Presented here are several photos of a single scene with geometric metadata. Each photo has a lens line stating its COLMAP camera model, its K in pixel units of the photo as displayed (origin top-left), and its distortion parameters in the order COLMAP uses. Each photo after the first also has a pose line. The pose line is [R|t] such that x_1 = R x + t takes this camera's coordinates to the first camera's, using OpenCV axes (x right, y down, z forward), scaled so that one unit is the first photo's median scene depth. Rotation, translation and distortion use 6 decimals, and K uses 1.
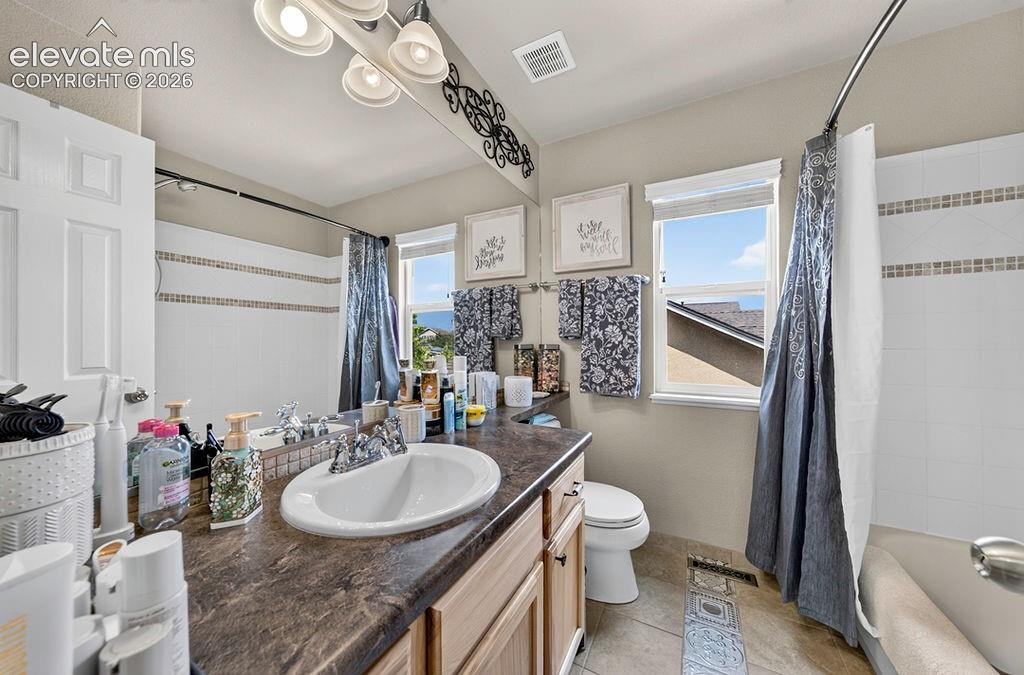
lens RADIAL K [[344.6, 0, 509.0], [0, 344.6, 341.1], [0, 0, 1]] dist [-0.001197, 0.000094]
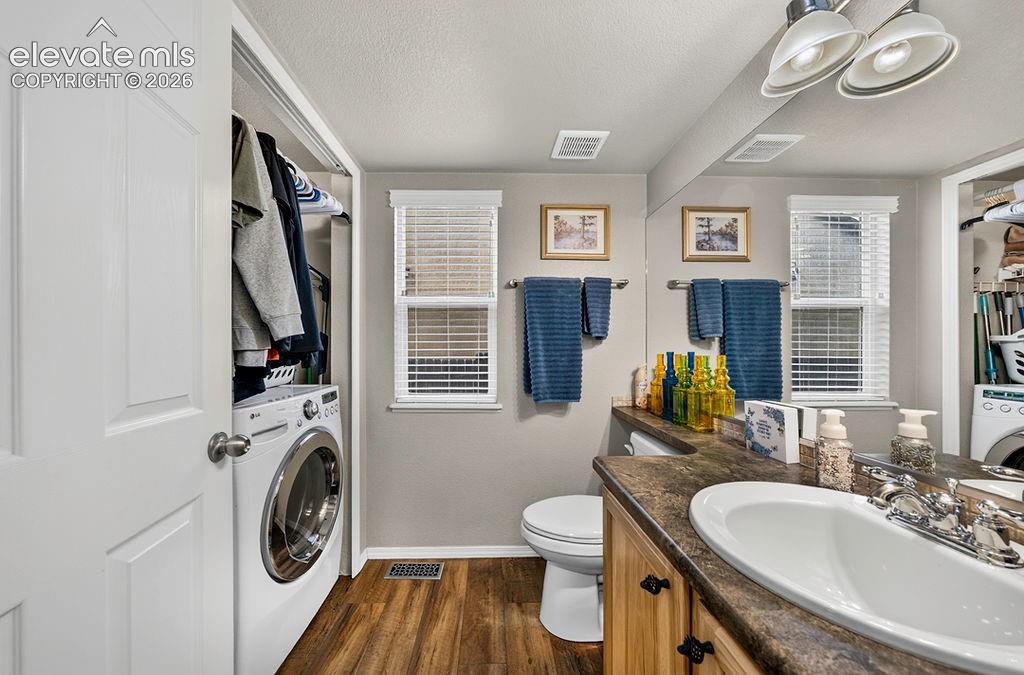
lens RADIAL K [[352.8, 0, 511.1], [0, 352.8, 344.8], [0, 0, 1]] dist [0.010717, 0.000298]
pose [[-0.862091, -0.000180, -0.506753, 1.101349], [0.001604, 0.999994, -0.003084, -0.006885], [0.506751, -0.003471, -0.862086, 2.160901]]
